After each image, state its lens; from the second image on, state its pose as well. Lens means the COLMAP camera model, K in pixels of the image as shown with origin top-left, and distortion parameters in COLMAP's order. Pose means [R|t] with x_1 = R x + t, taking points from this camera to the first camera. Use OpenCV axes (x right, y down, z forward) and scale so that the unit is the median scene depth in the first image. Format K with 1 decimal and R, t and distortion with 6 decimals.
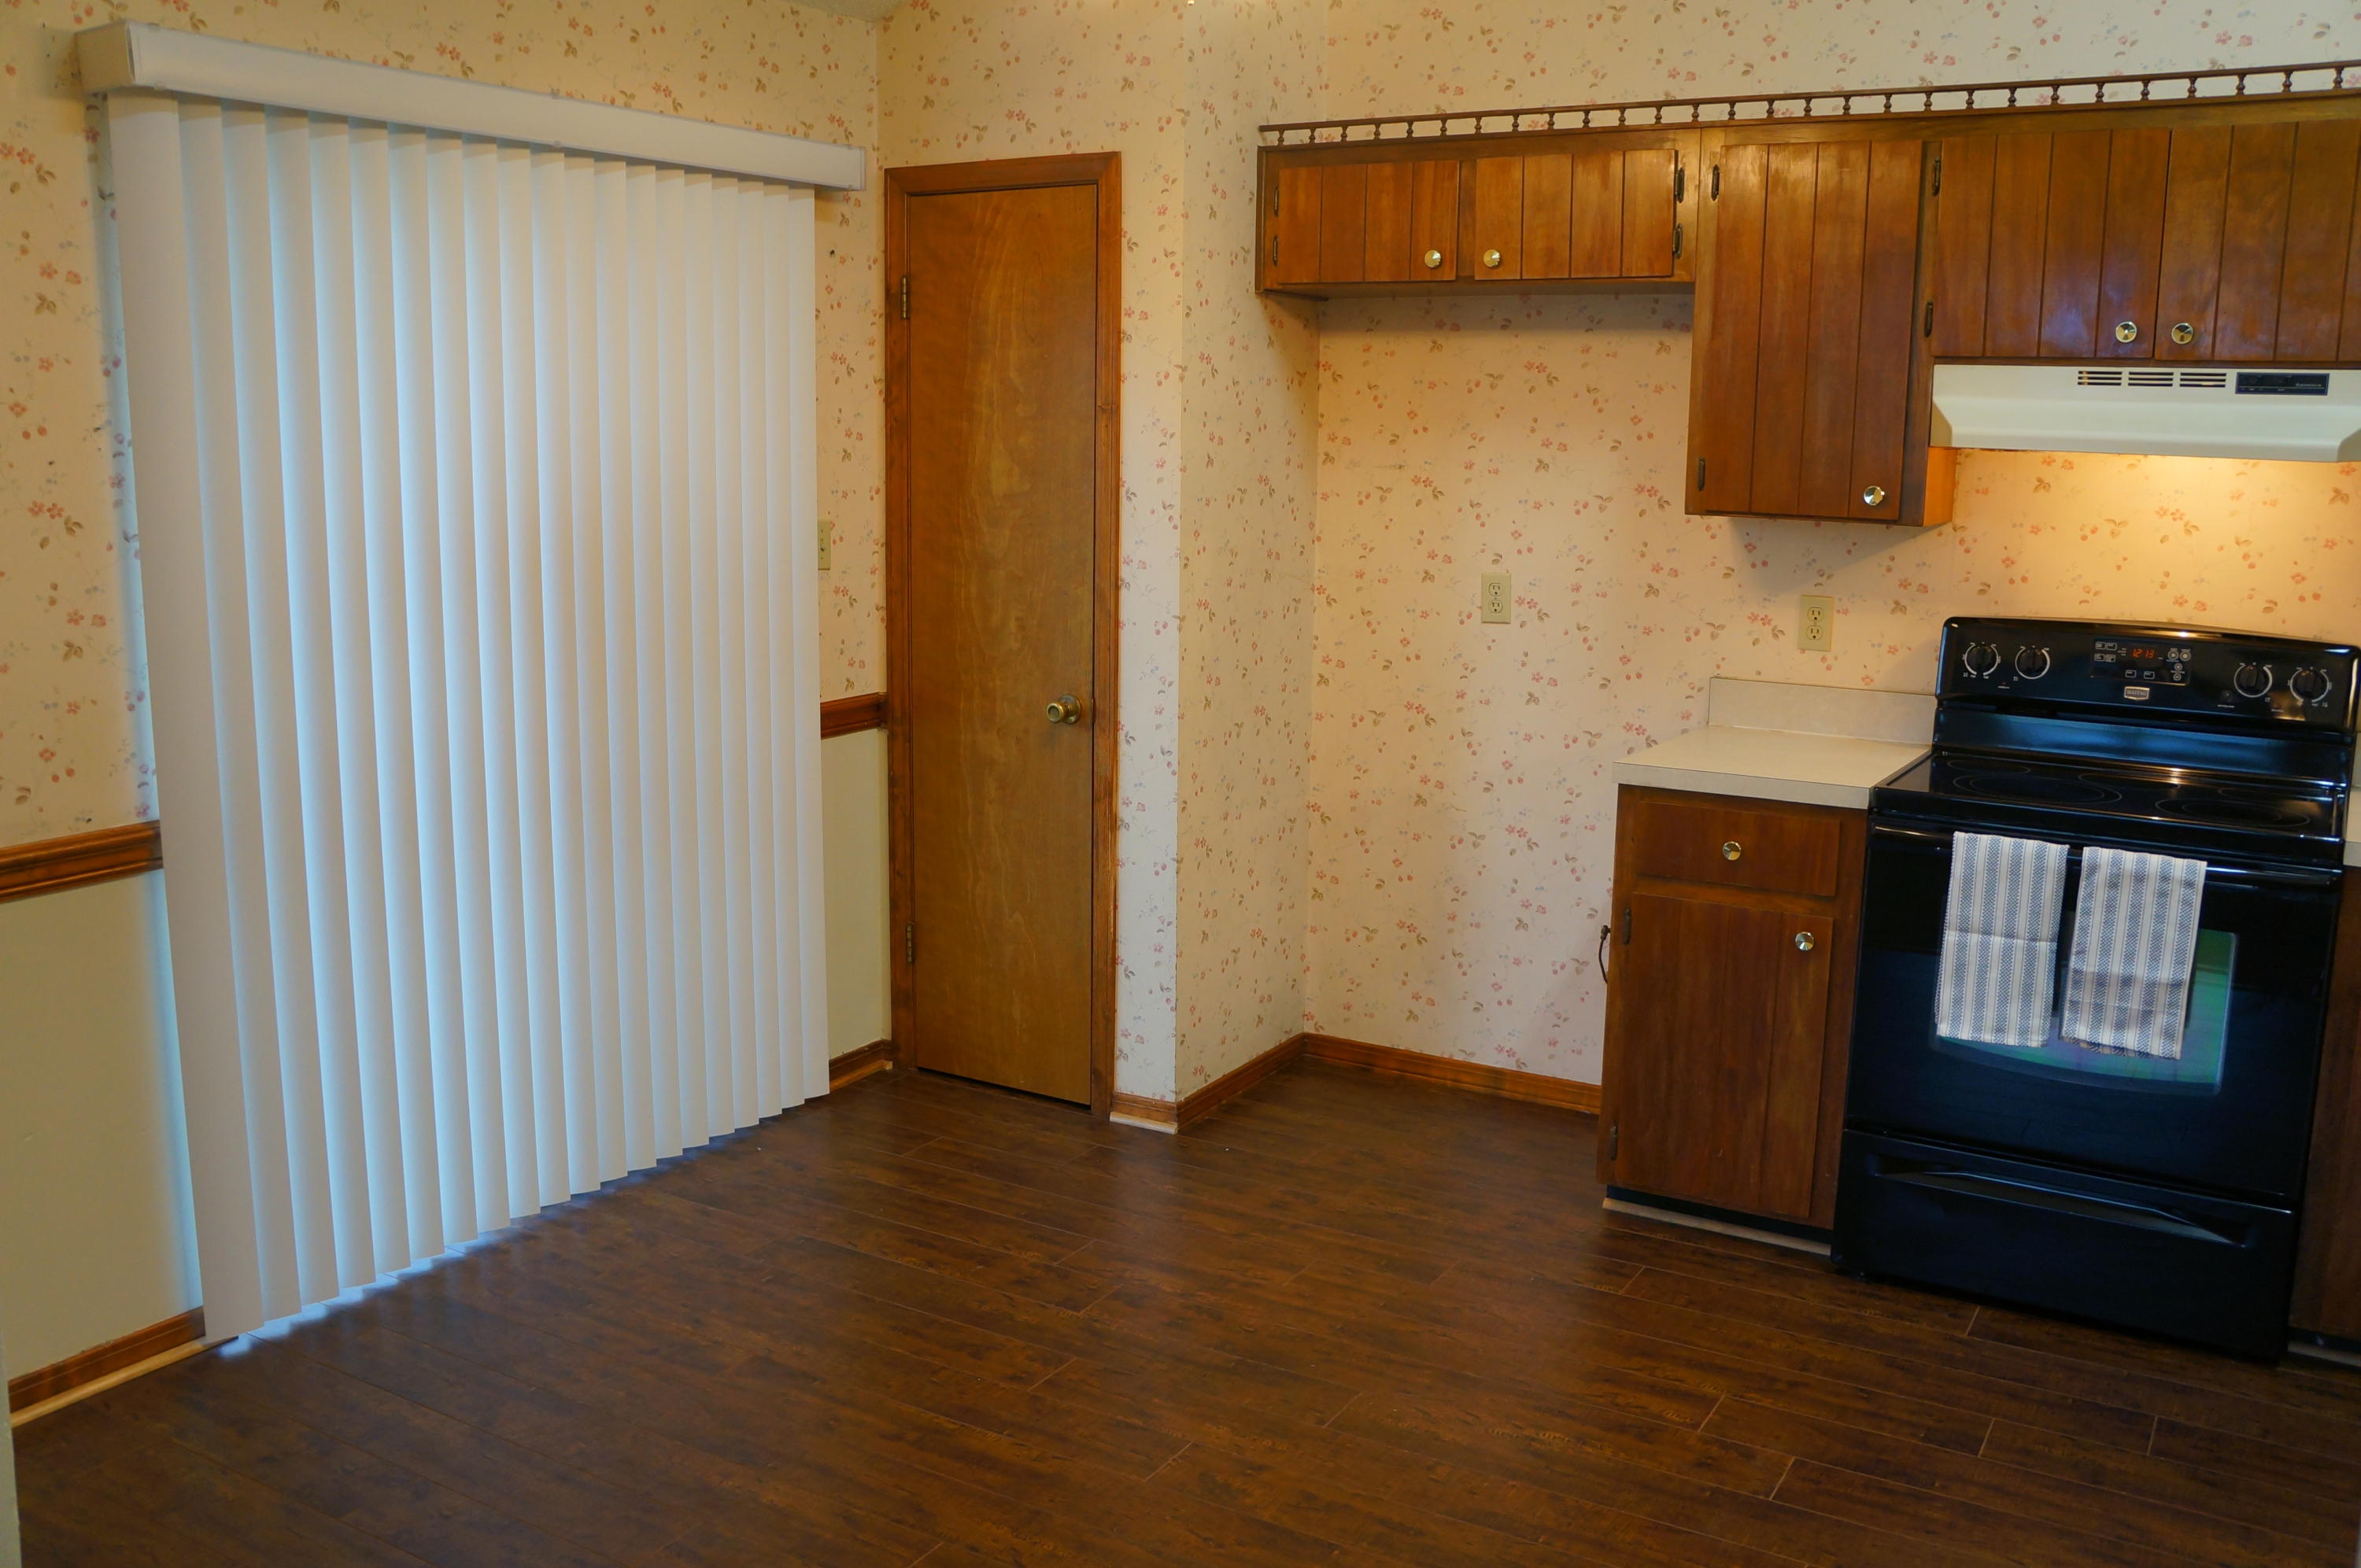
lens RADIAL K [[2009.7, 0, 1169.2], [0, 2009.7, 774.9], [0, 0, 1]] dist [-0.146940, 0.121842]
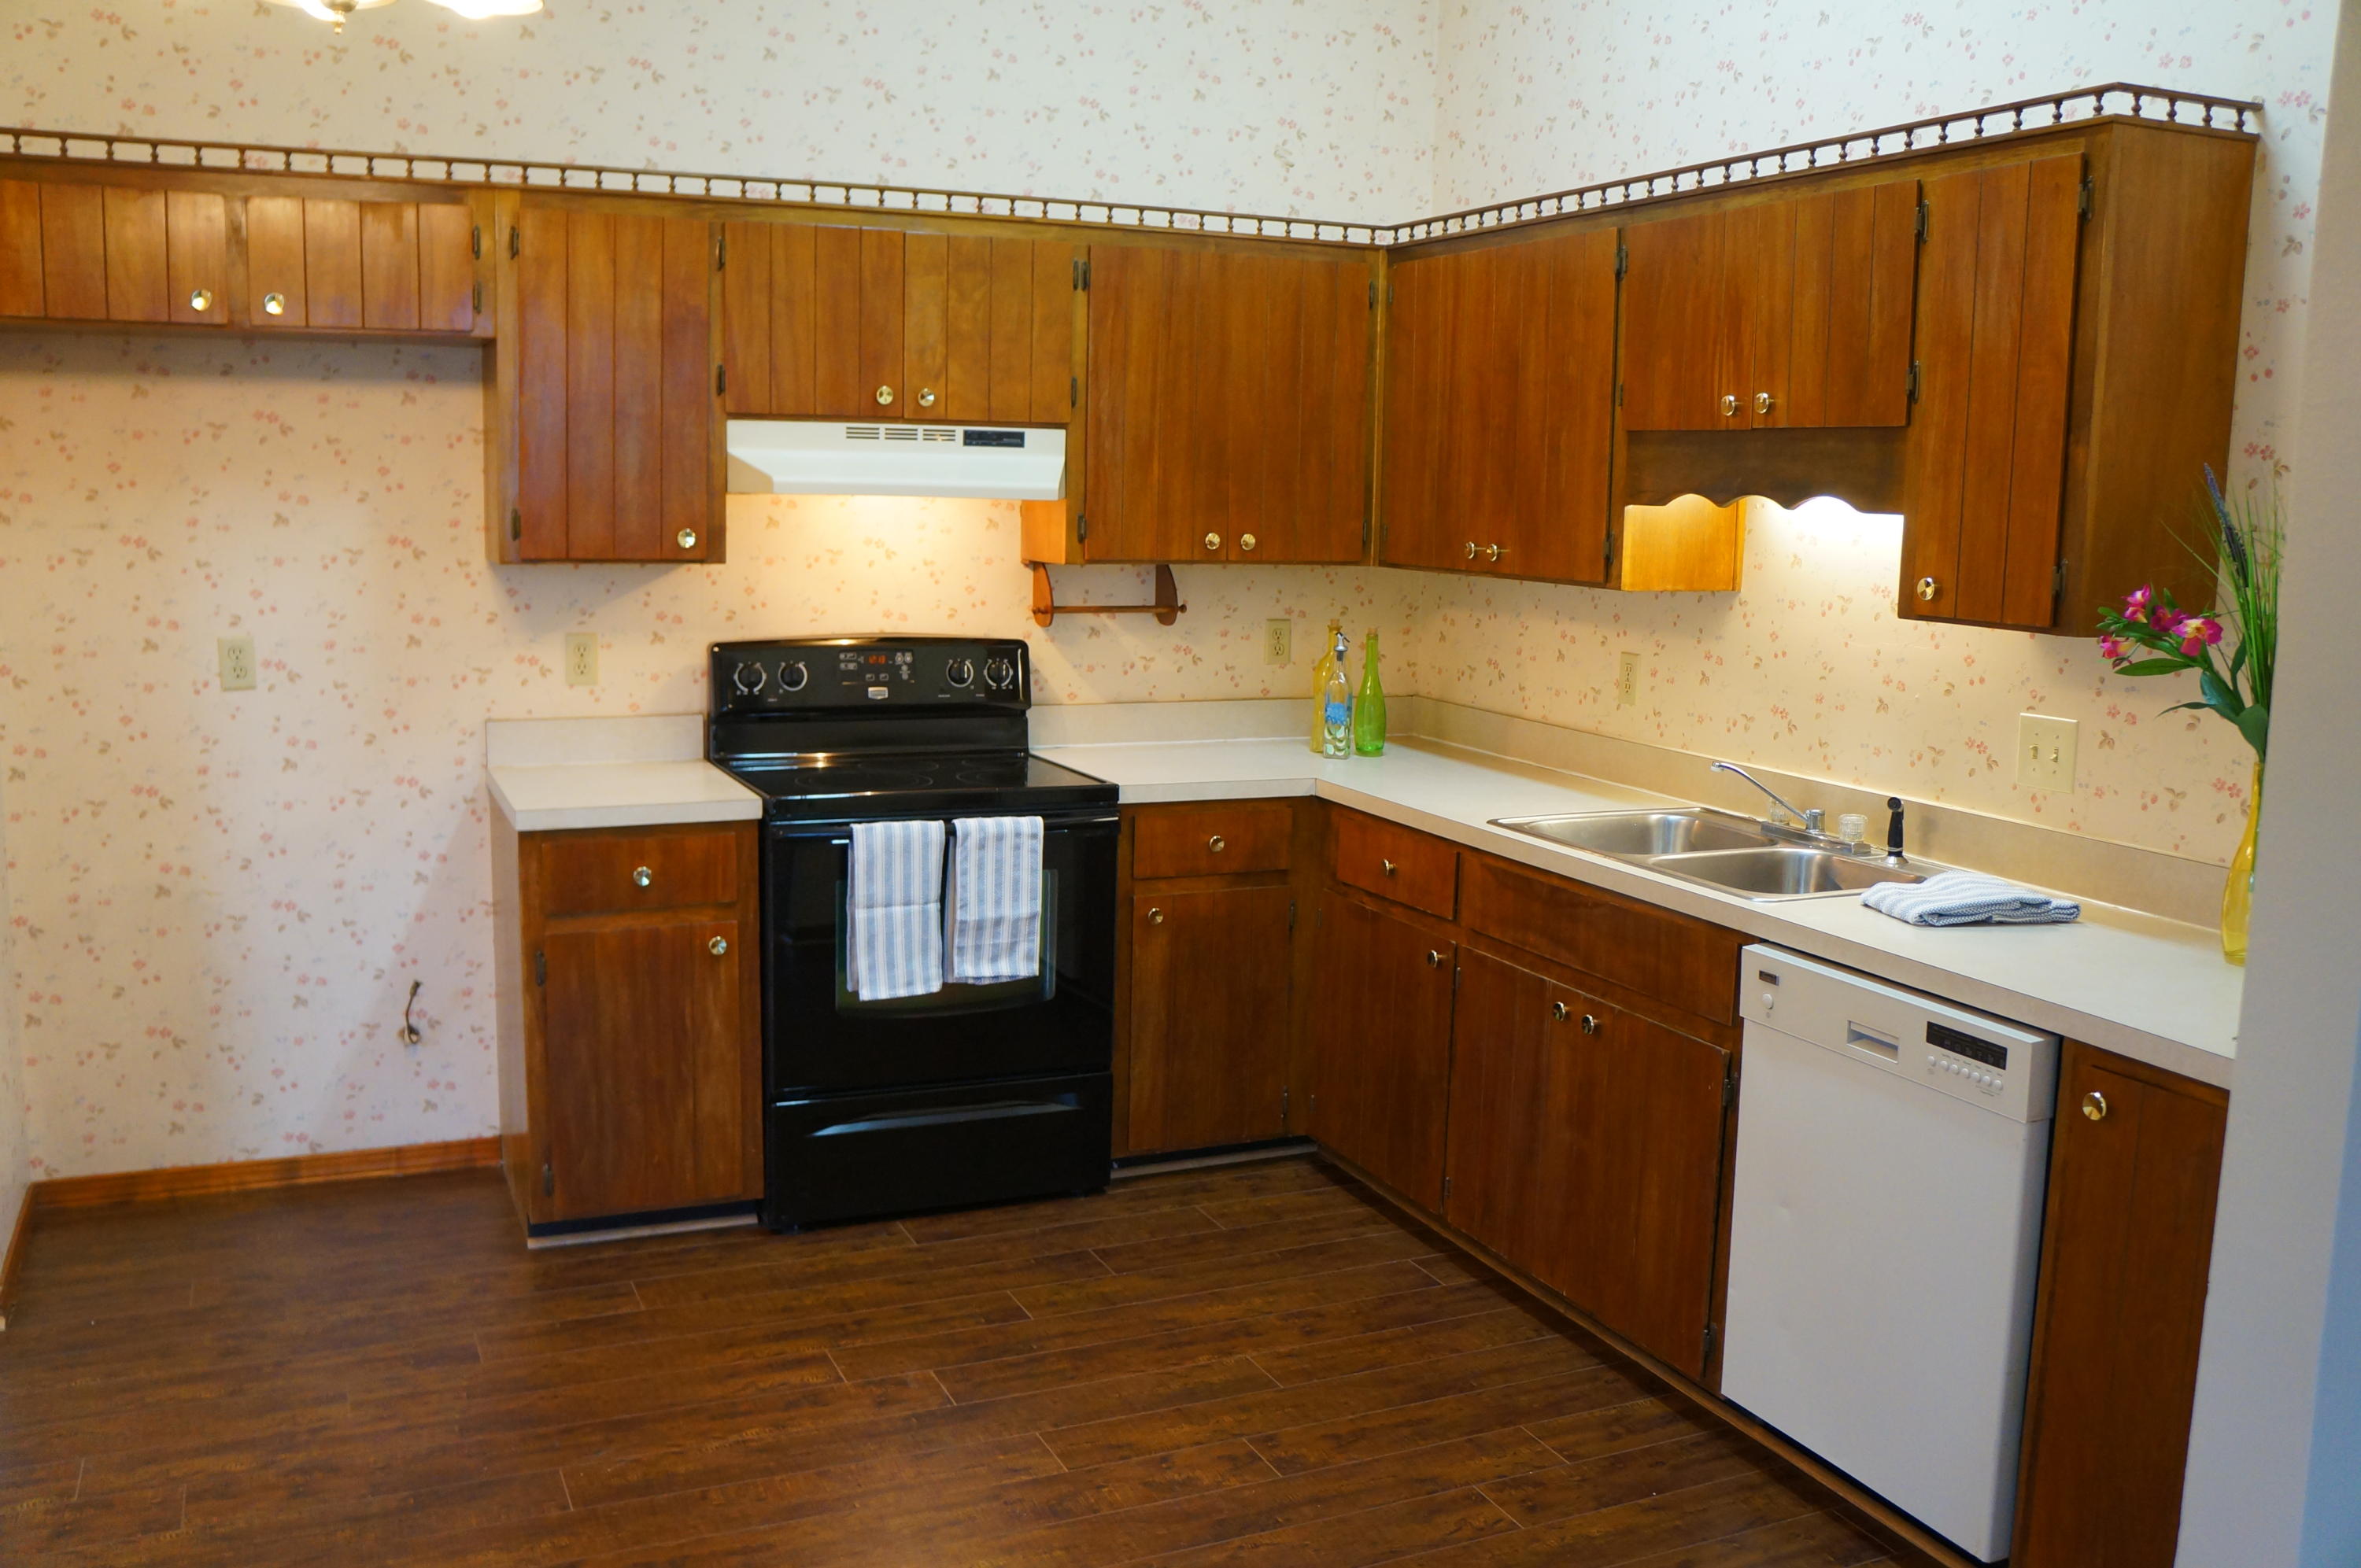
lens RADIAL K [[2009.7, 0, 1178.2], [0, 2009.7, 779.3], [0, 0, 1]] dist [-0.146940, 0.121842]
pose [[0.568484, -0.124496, 0.813220, -0.356511], [0.128171, 0.989816, 0.061933, -0.036619], [-0.812649, 0.069023, 0.578652, 0.123073]]
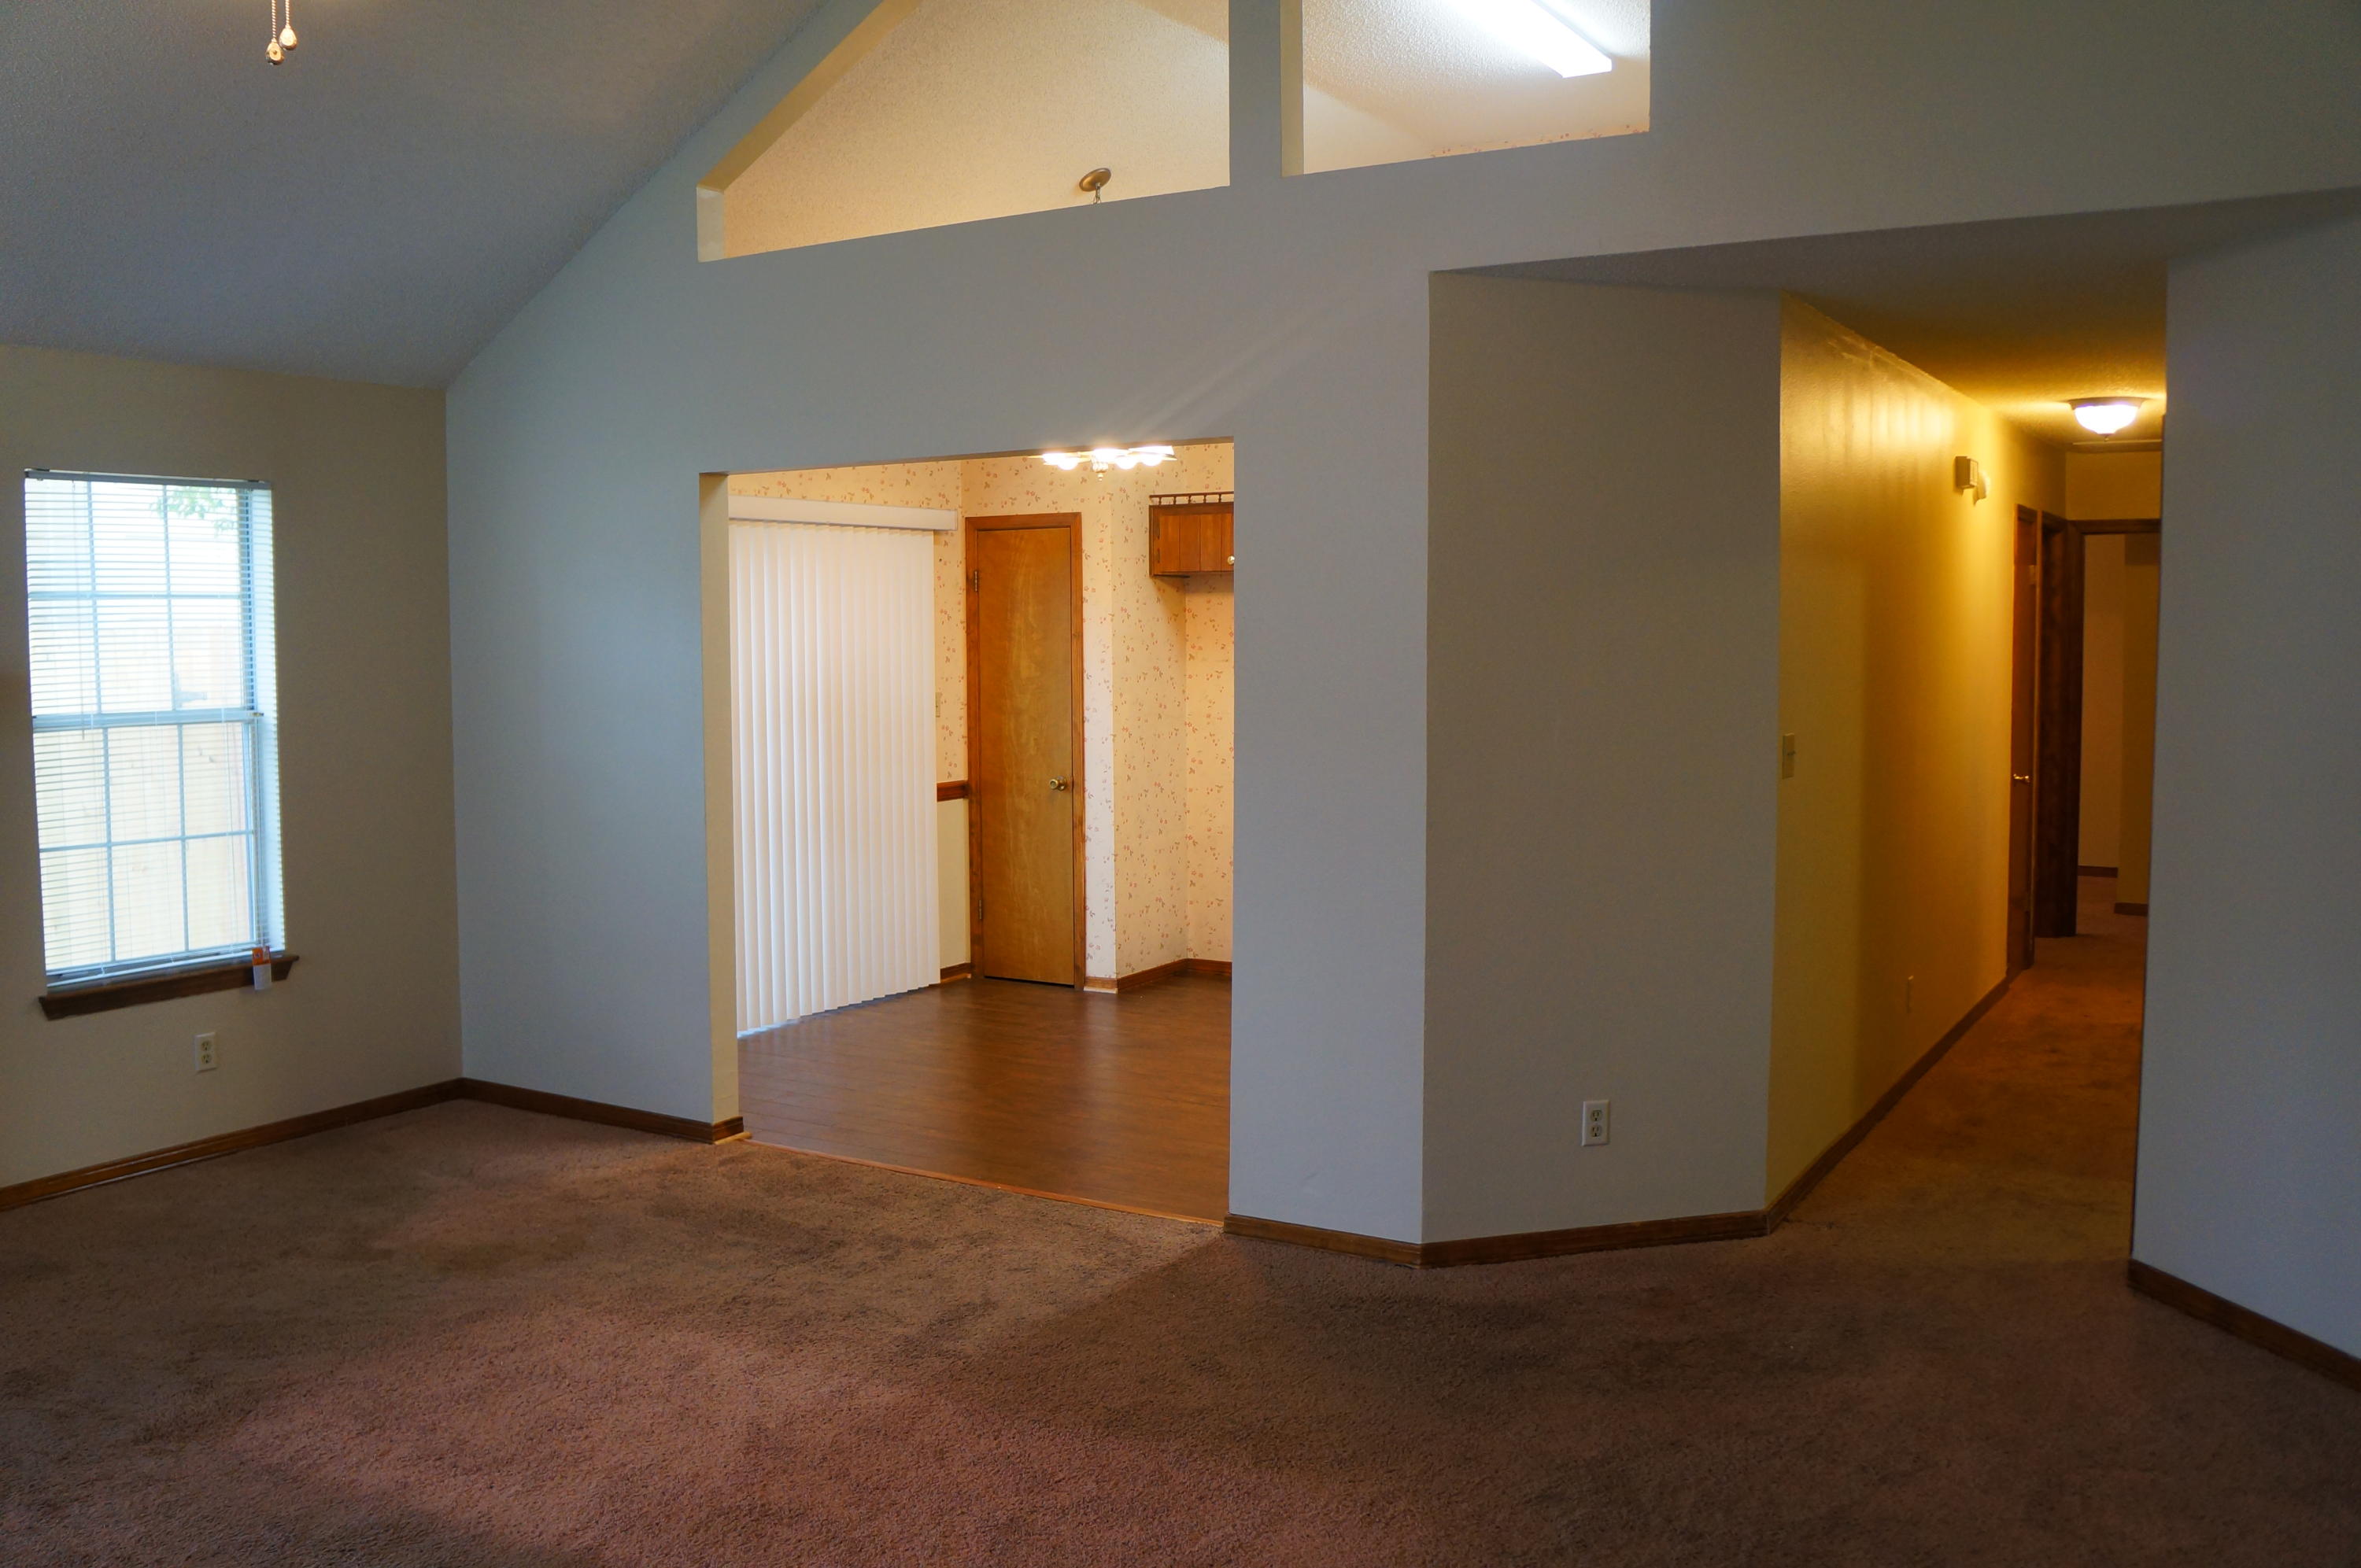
lens RADIAL K [[2009.7, 0, 1171.7], [0, 2009.7, 797.2], [0, 0, 1]] dist [-0.146940, 0.121842]
pose [[0.999834, -0.018133, -0.001996, 0.067801], [0.017868, 0.995492, -0.093148, 0.177552], [0.003676, 0.093097, 0.995650, -1.042870]]
